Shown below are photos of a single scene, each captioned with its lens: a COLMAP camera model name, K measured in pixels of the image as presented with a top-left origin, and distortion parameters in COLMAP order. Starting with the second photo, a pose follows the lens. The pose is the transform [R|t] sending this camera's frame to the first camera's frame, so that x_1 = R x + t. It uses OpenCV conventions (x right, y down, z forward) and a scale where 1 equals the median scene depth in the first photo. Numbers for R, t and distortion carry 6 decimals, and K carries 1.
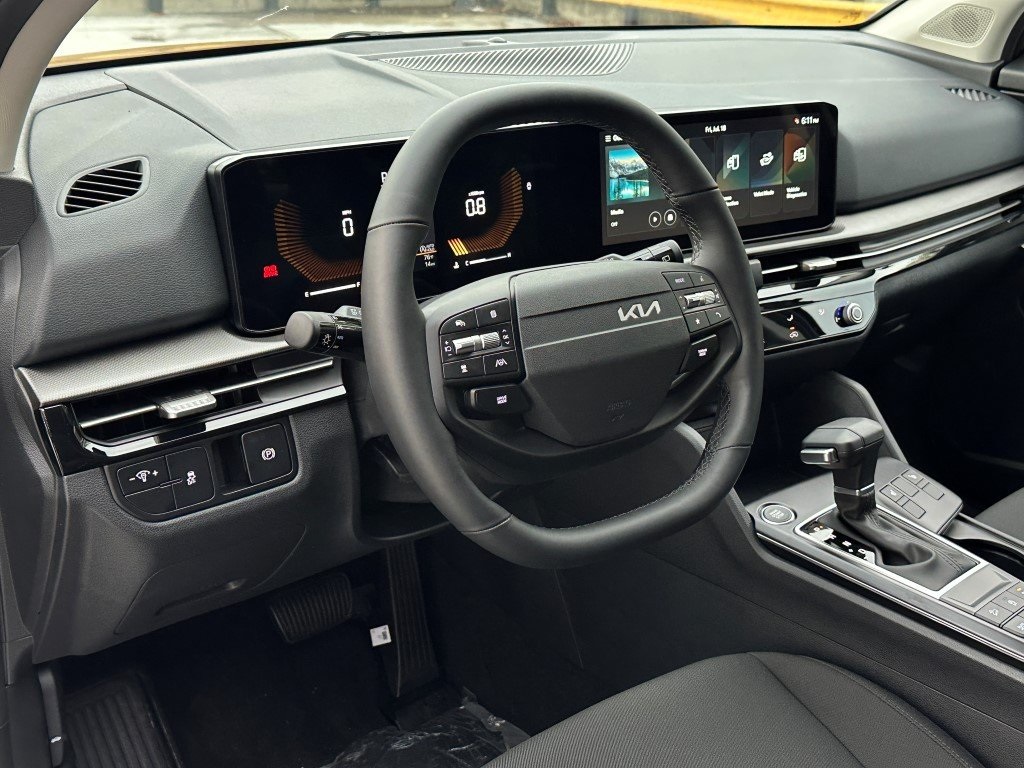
lens RADIAL K [[1161.4, 0, 515.4], [0, 1161.4, 383.9], [0, 0, 1]] dist [0.135786, 0.000000]
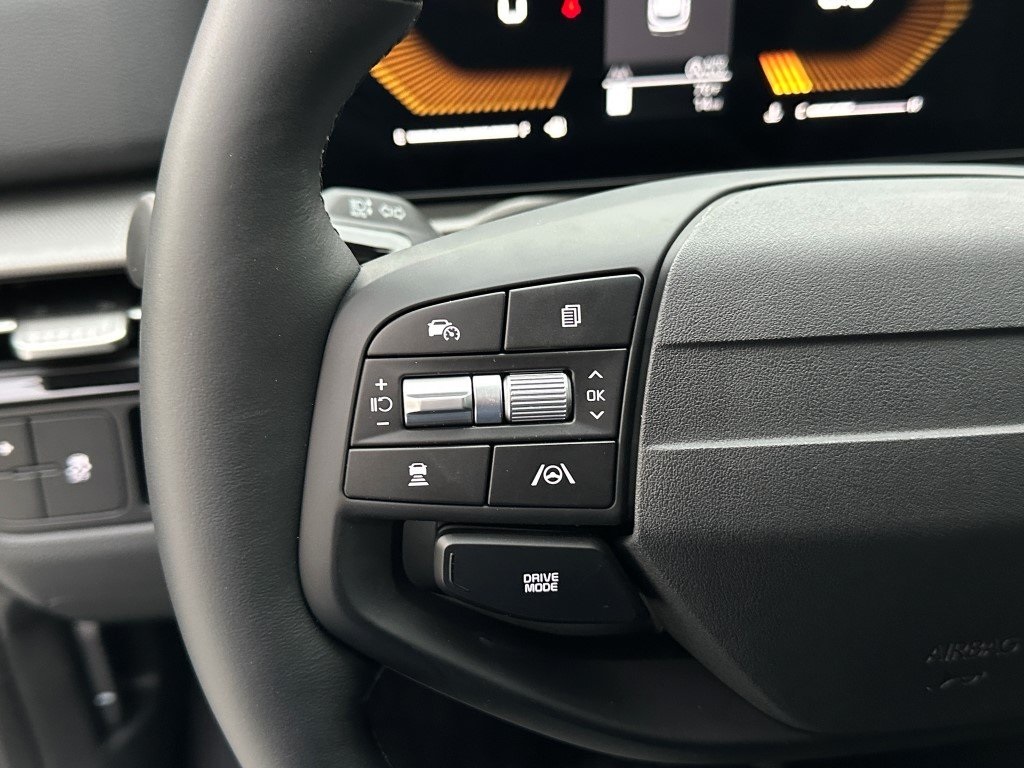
lens RADIAL K [[1093.2, 0, 513.9], [0, 1093.2, 388.3], [0, 0, 1]] dist [0.018720, 0.000000]
pose [[0.869172, 0.250394, -0.426431, 0.088606], [-0.163928, 0.959463, 0.229256, -0.096403], [0.466549, -0.129359, 0.874985, 0.667949]]
